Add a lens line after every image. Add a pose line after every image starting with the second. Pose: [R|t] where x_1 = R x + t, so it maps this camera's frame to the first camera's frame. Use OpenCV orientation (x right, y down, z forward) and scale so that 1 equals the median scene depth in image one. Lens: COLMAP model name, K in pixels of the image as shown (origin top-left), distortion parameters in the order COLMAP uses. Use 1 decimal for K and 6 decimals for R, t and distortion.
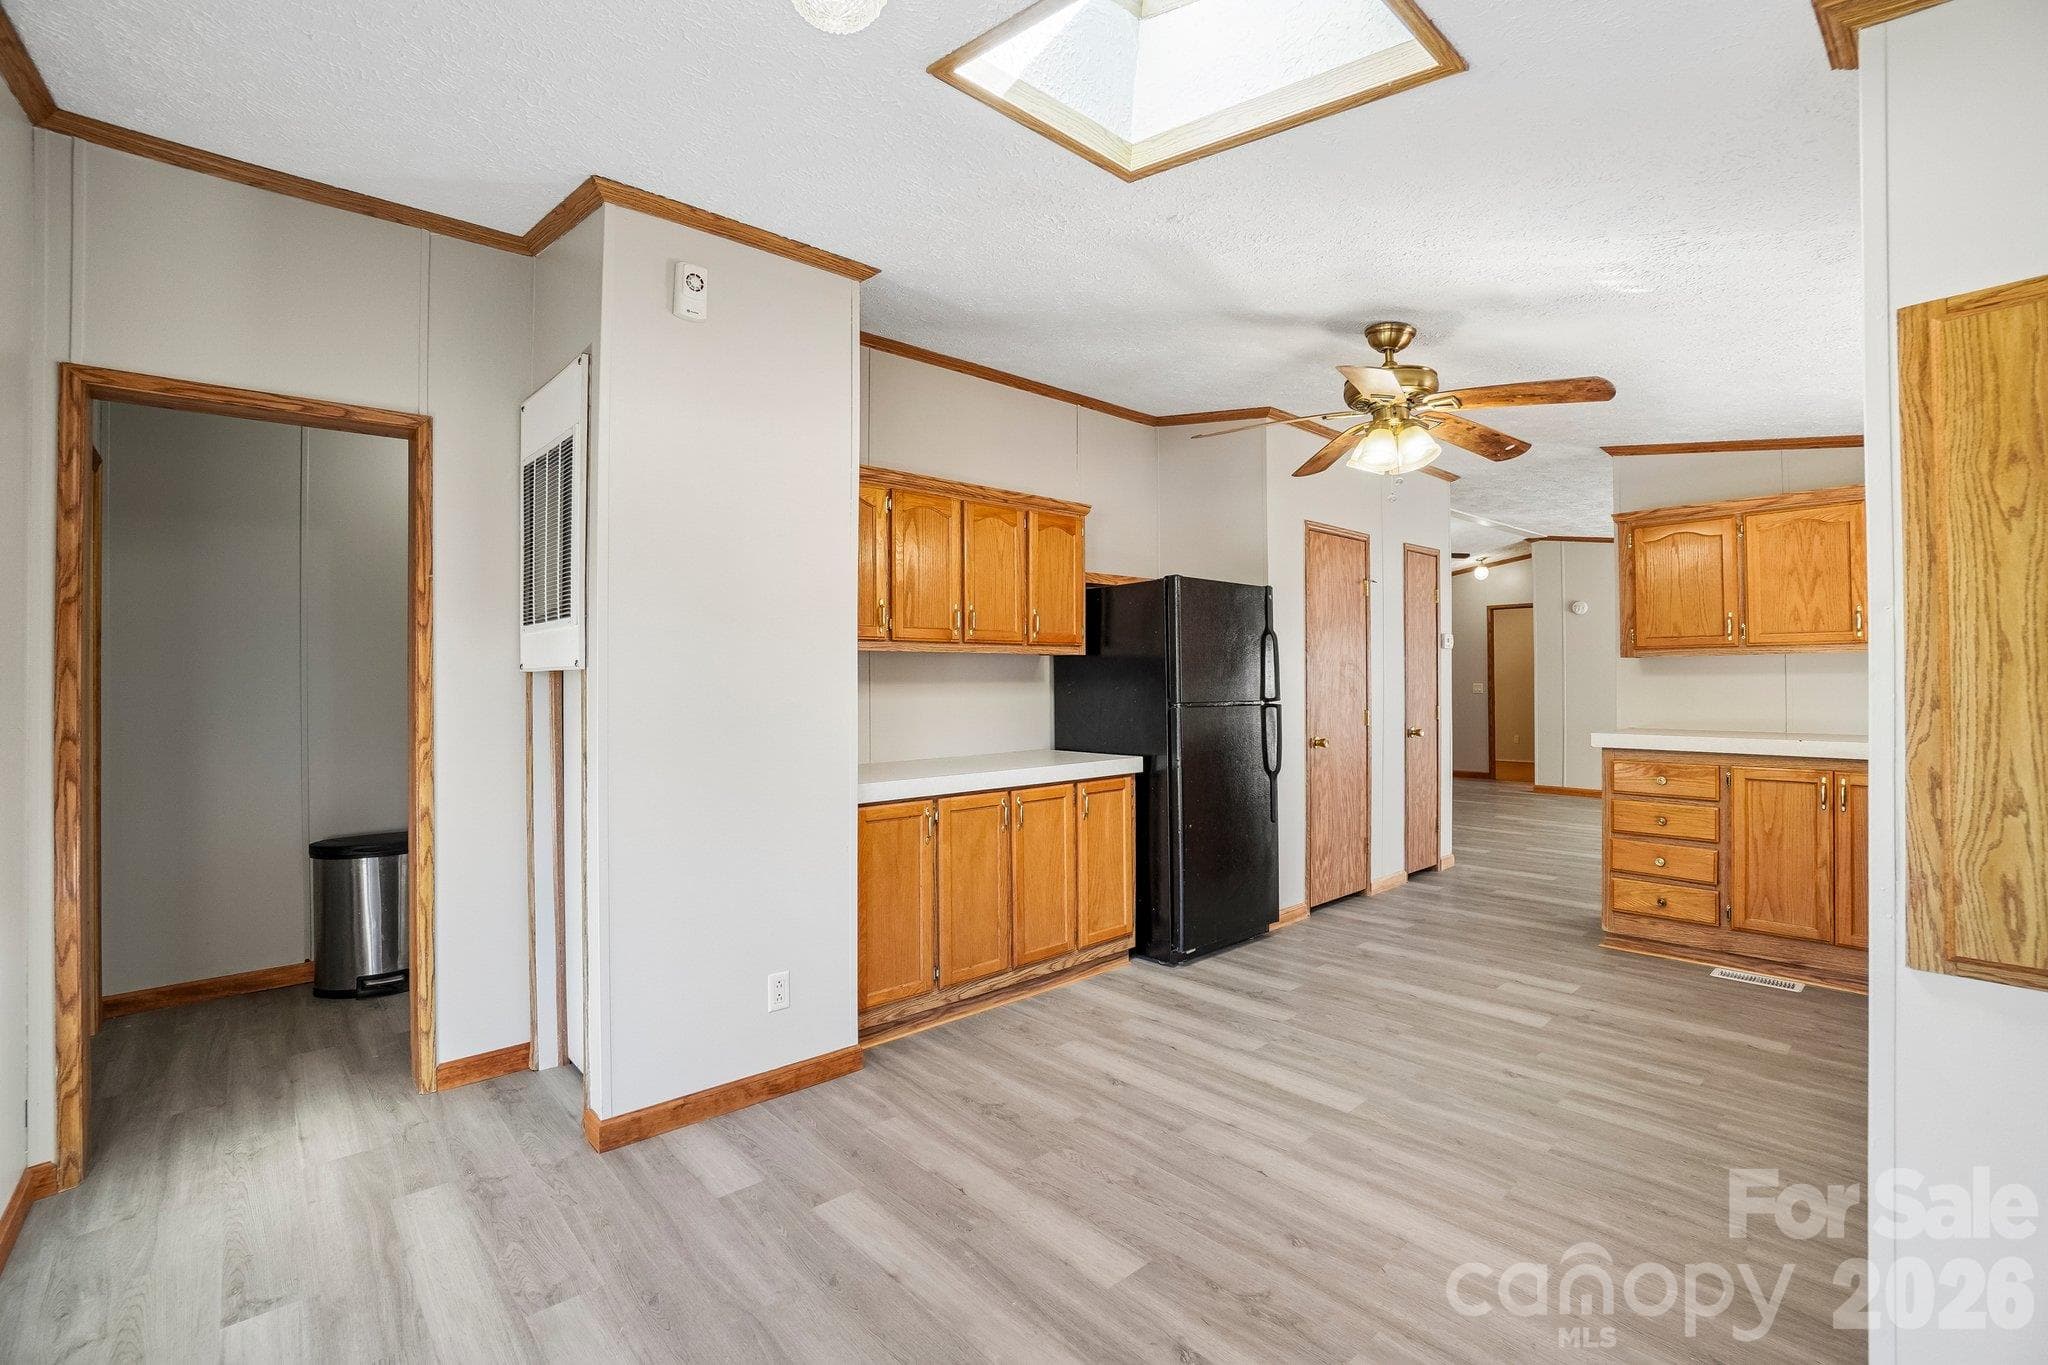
lens RADIAL K [[924.0, 0, 1020.8], [0, 924.0, 671.8], [0, 0, 1]] dist [-0.030023, 0.000589]
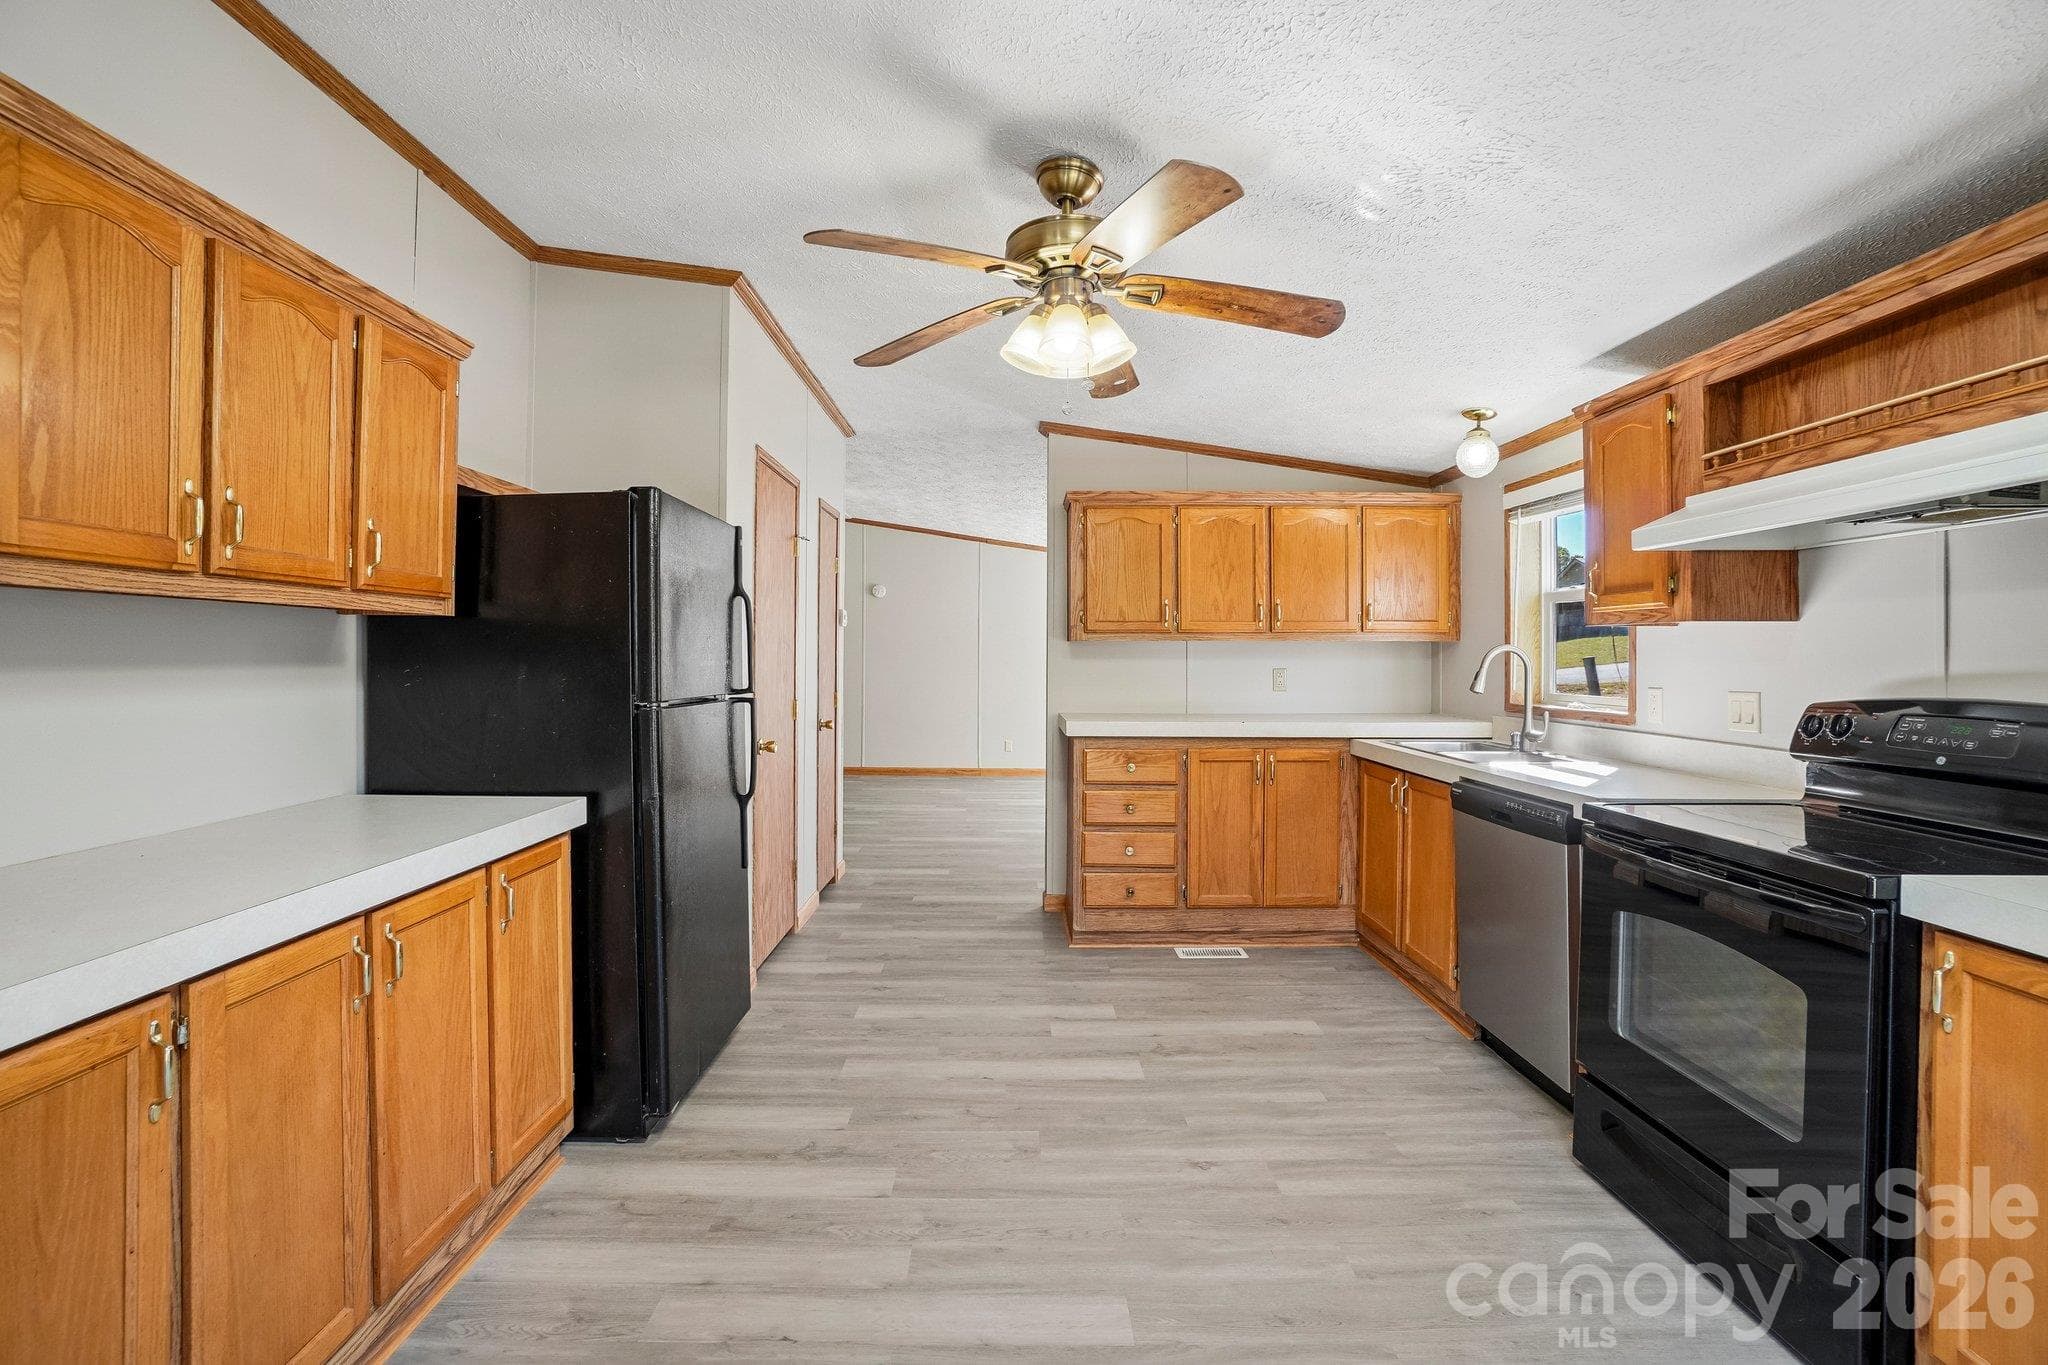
lens RADIAL K [[917.5, 0, 1017.8], [0, 917.5, 656.6], [0, 0, 1]] dist [-0.066939, 0.021701]
pose [[0.666596, 0.007698, 0.745380, -0.110910], [-0.012424, 0.999923, 0.000784, 0.001072], [-0.745316, -0.009783, 0.666640, 0.442985]]
